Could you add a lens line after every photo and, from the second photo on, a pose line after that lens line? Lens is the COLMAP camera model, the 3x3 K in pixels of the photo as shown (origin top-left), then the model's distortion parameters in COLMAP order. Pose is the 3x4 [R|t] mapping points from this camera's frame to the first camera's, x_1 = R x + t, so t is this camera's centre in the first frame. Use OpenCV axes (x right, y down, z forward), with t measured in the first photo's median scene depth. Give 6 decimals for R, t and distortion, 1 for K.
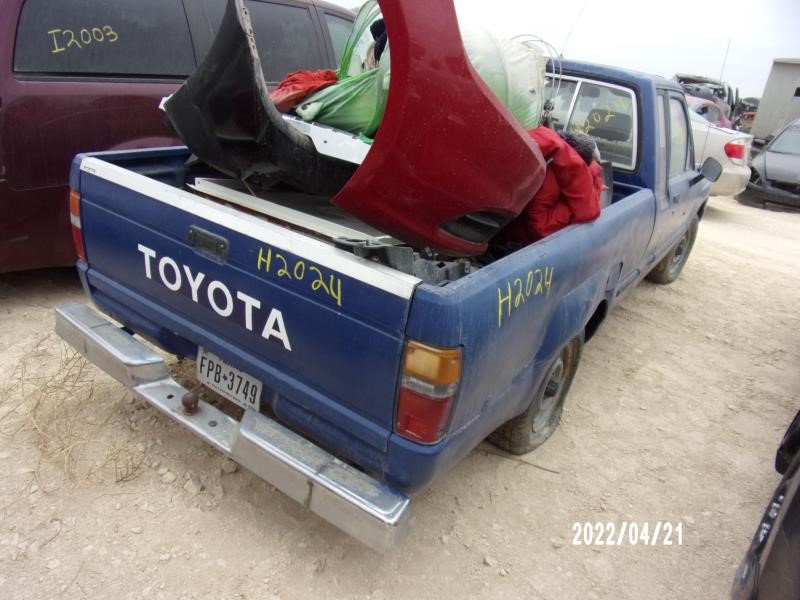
lens RADIAL K [[594.7, 0, 384.2], [0, 594.7, 317.2], [0, 0, 1]] dist [-0.036875, 0.010648]
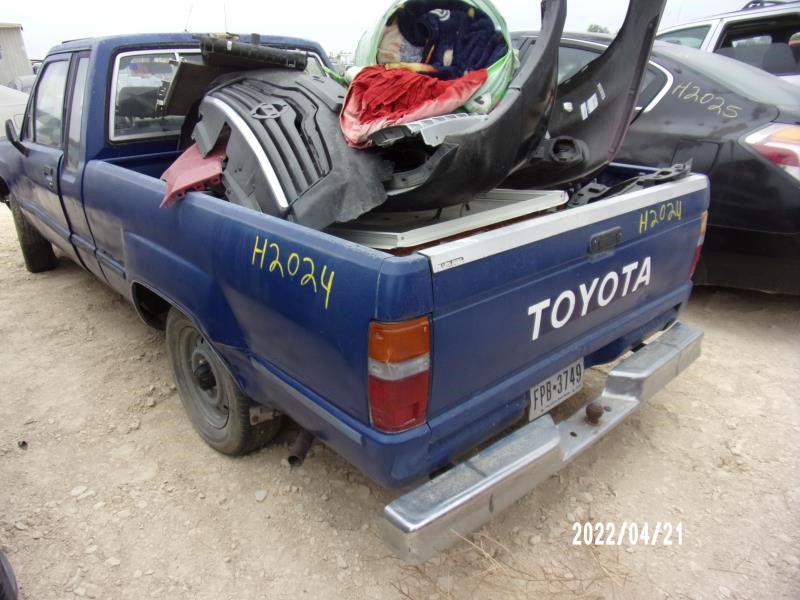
lens RADIAL K [[594.7, 0, 384.2], [0, 594.7, 317.2], [0, 0, 1]] dist [-0.036875, 0.010648]
pose [[0.210272, -0.497817, 0.841406, -1.209433], [0.442850, 0.815787, 0.371989, -0.528194], [-0.871590, 0.294398, 0.391996, 0.929142]]
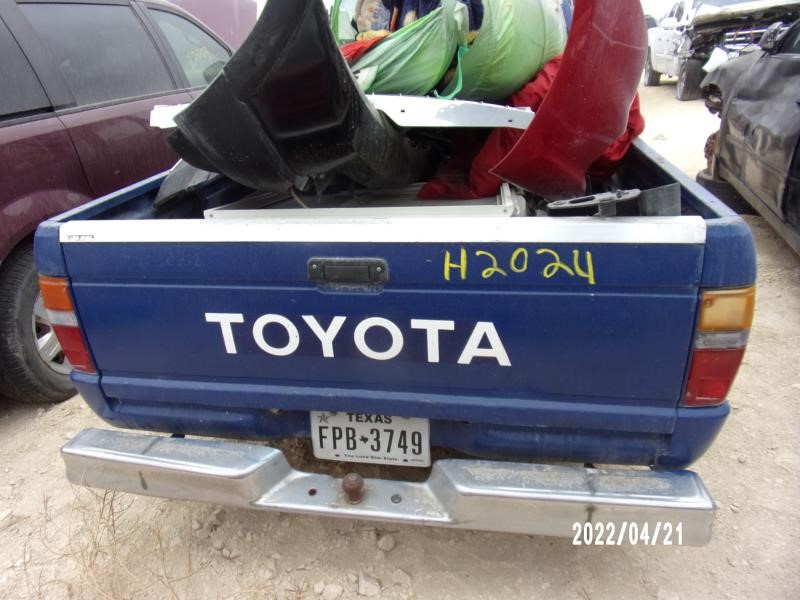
lens RADIAL K [[594.7, 0, 384.2], [0, 594.7, 317.2], [0, 0, 1]] dist [-0.036875, 0.010648]
pose [[0.891133, -0.340186, 0.300259, -0.474204], [0.335967, 0.939467, 0.067284, -0.102852], [-0.304972, 0.040918, 0.951482, 0.275422]]
